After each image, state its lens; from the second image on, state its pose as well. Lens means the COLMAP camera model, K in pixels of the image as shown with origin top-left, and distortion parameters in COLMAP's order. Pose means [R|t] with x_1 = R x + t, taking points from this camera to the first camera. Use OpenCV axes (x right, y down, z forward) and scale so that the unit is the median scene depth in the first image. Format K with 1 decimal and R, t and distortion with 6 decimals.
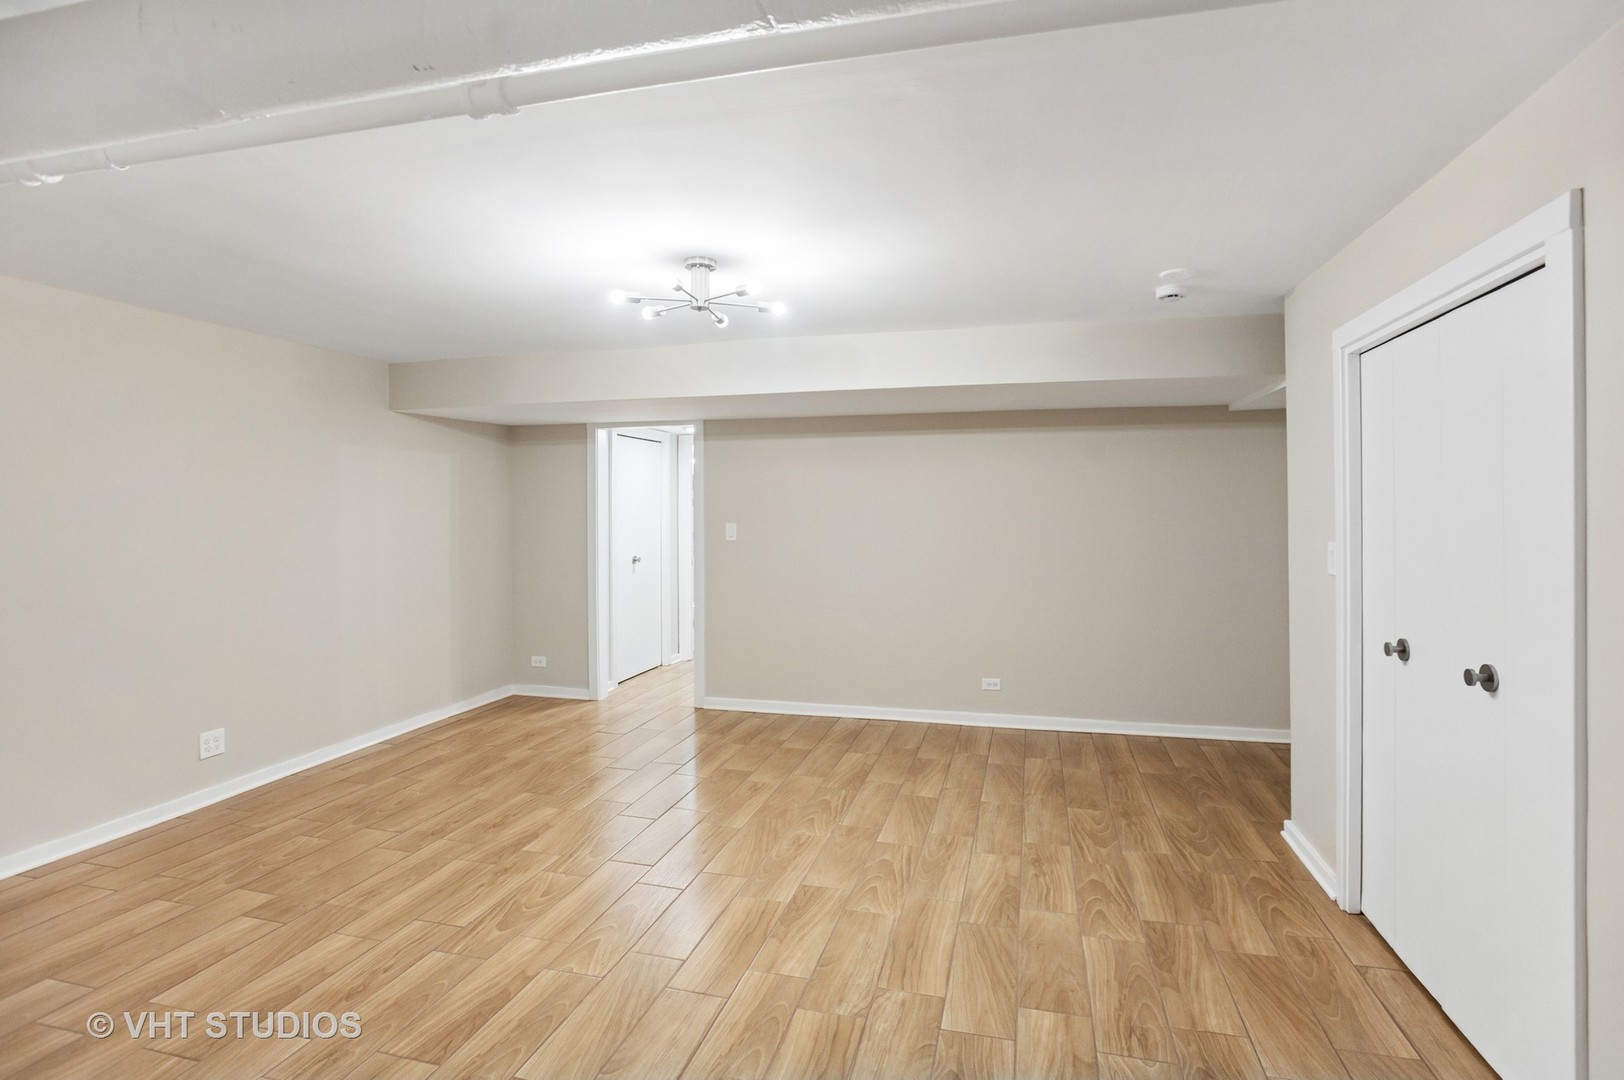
lens RADIAL K [[799.7, 0, 823.0], [0, 799.7, 511.7], [0, 0, 1]] dist [-0.056237, 0.031252]
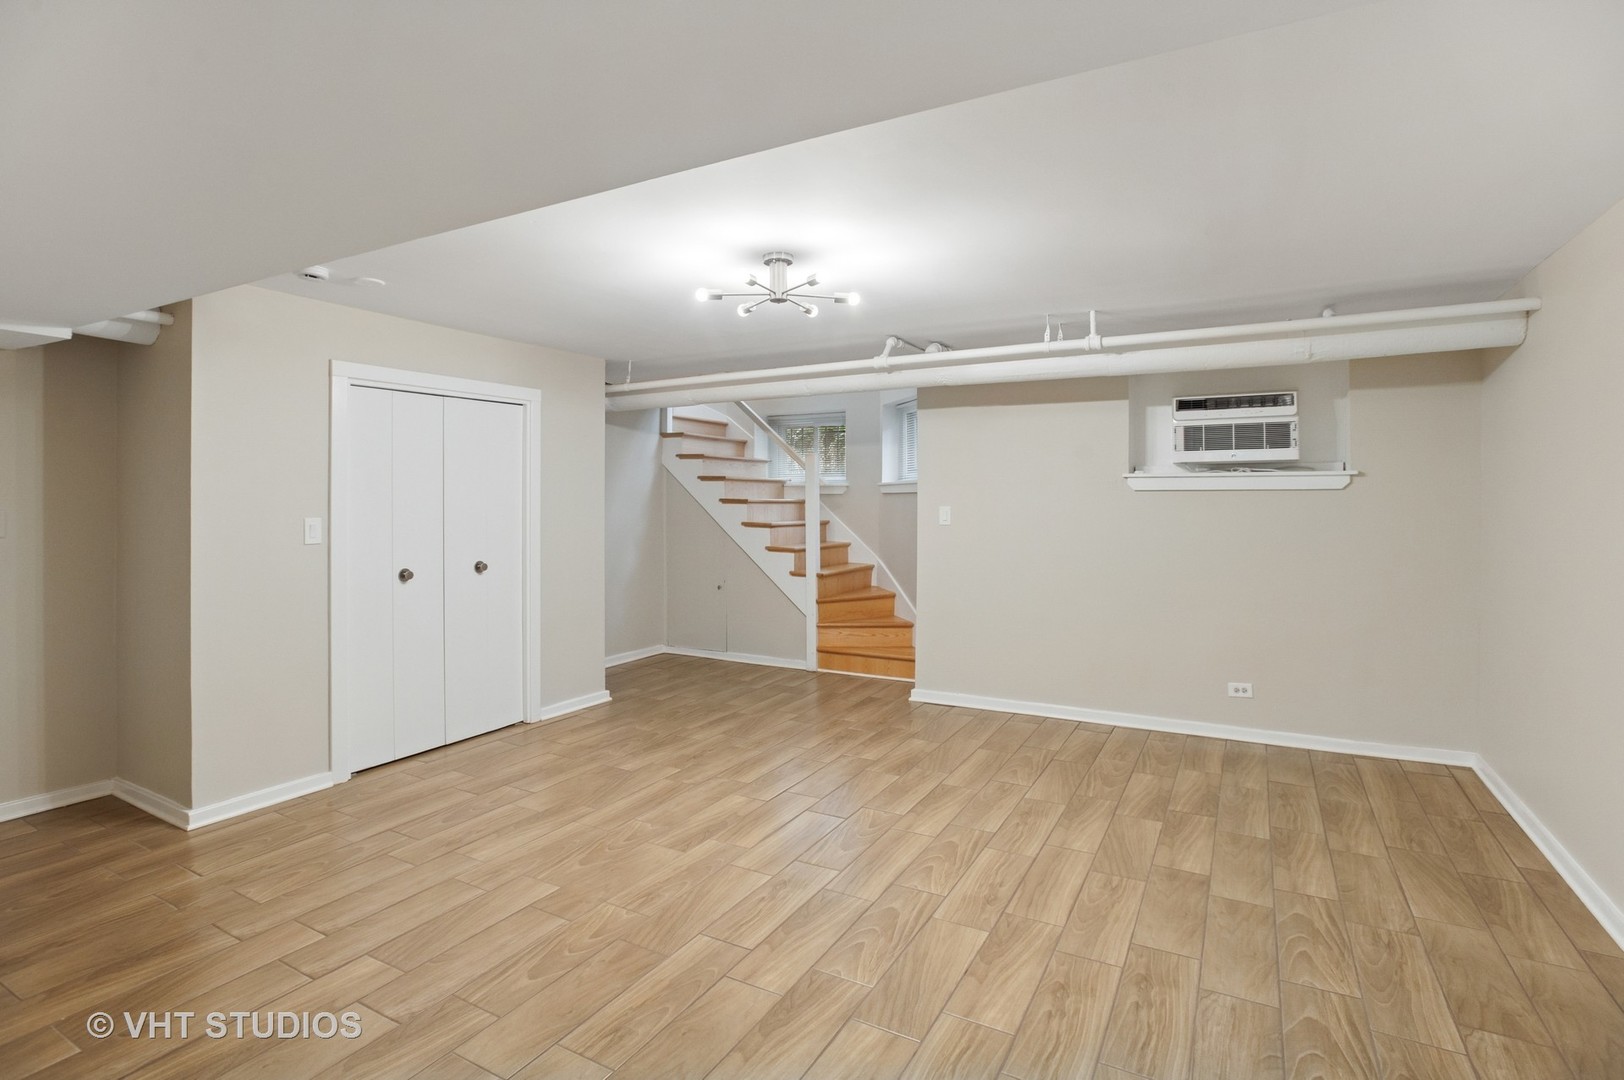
lens RADIAL K [[794.6, 0, 794.7], [0, 794.6, 492.5], [0, 0, 1]] dist [-0.052835, 0.030815]
pose [[-0.960743, 0.004477, 0.277405, -0.458374], [0.002960, 0.999978, -0.005889, 0.005553], [-0.277426, -0.004837, -0.960735, 1.976045]]
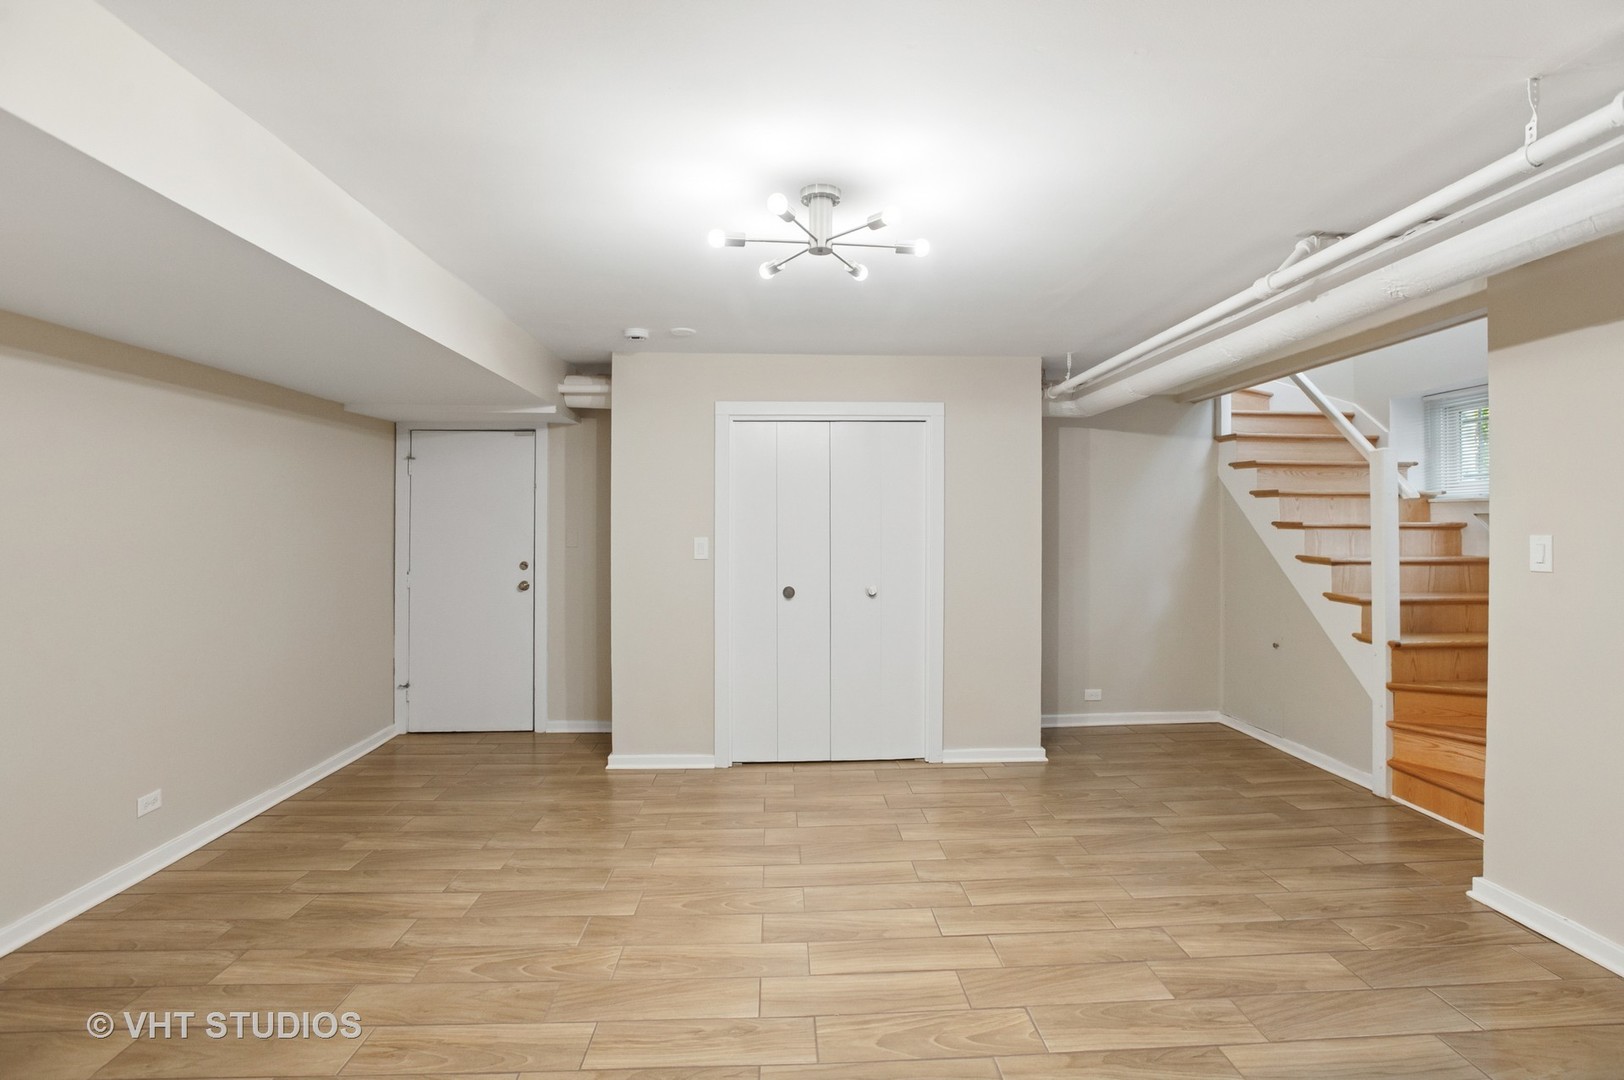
lens RADIAL K [[799.7, 0, 823.0], [0, 799.7, 511.7], [0, 0, 1]] dist [-0.056237, 0.031252]
pose [[-0.294900, 0.015611, 0.955401, -0.891278], [0.002944, 0.999877, -0.015429, 0.011665], [-0.955524, -0.001737, -0.294909, 1.205881]]
